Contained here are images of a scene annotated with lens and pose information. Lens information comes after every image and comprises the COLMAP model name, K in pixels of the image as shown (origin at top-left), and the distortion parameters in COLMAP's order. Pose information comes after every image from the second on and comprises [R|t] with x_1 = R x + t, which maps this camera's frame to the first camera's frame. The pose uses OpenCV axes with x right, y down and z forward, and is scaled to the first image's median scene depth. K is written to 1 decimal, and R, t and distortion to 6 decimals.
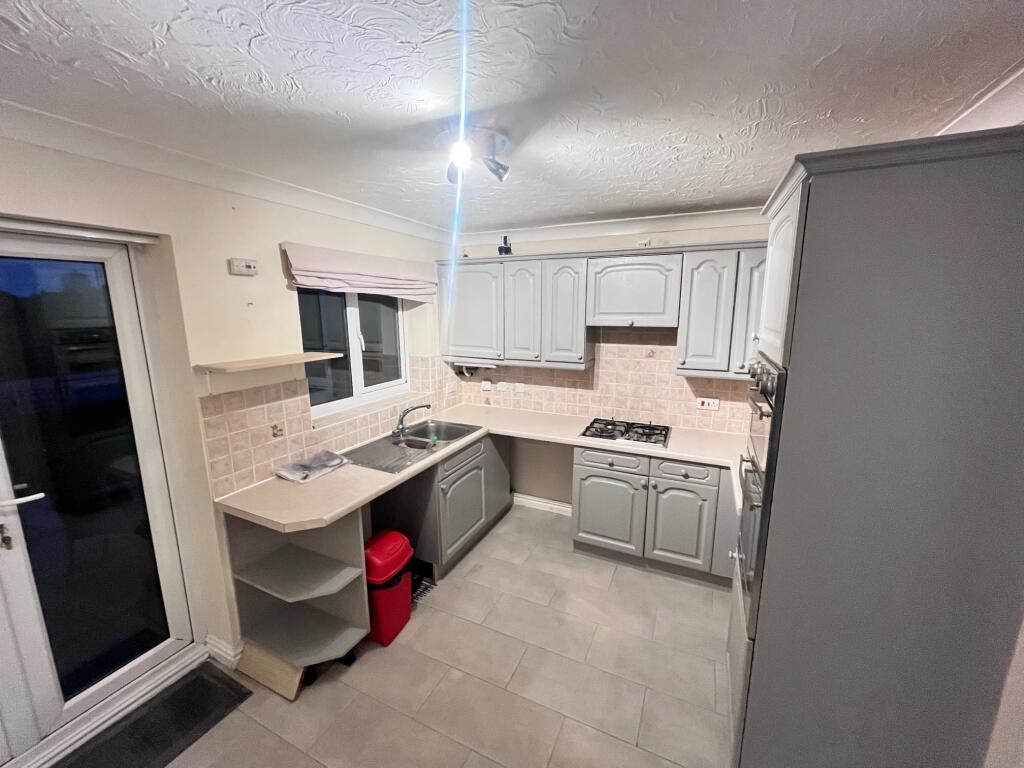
lens RADIAL K [[413.3, 0, 512.9], [0, 413.3, 383.4], [0, 0, 1]] dist [-0.001403, -0.000080]
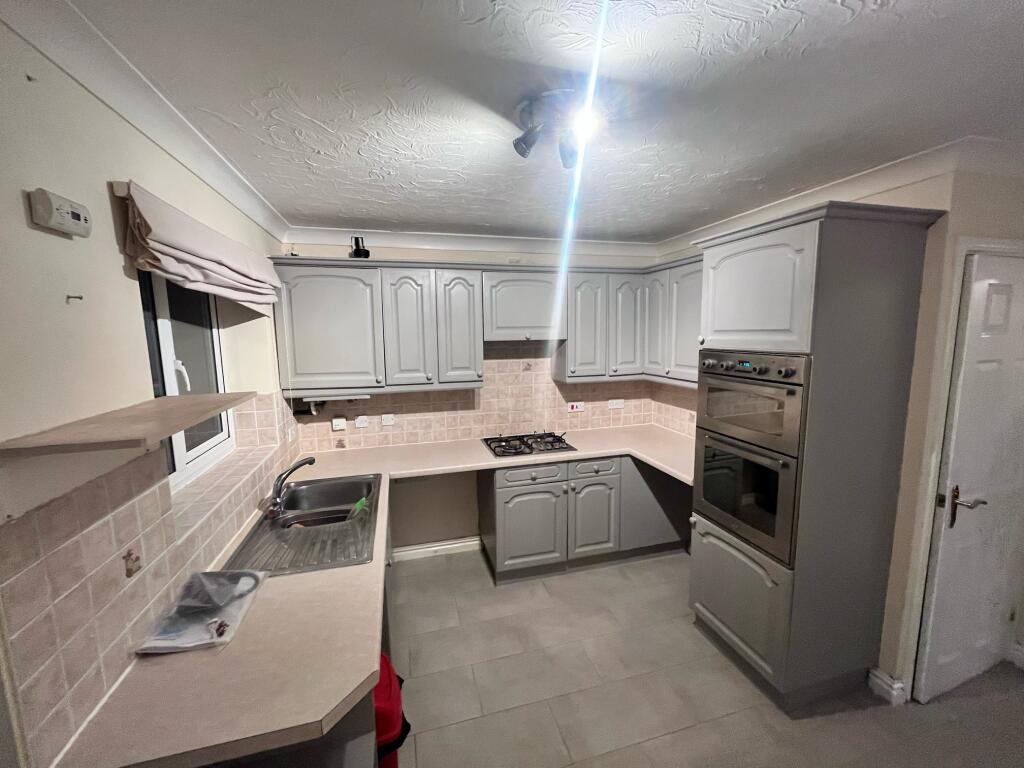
lens RADIAL K [[413.3, 0, 512.4], [0, 413.3, 384.2], [0, 0, 1]] dist [-0.001403, -0.000080]
pose [[0.754938, -0.090924, 0.649463, -0.393362], [0.129609, 0.991494, -0.011851, -0.021520], [-0.642861, 0.093123, 0.760301, 0.242951]]
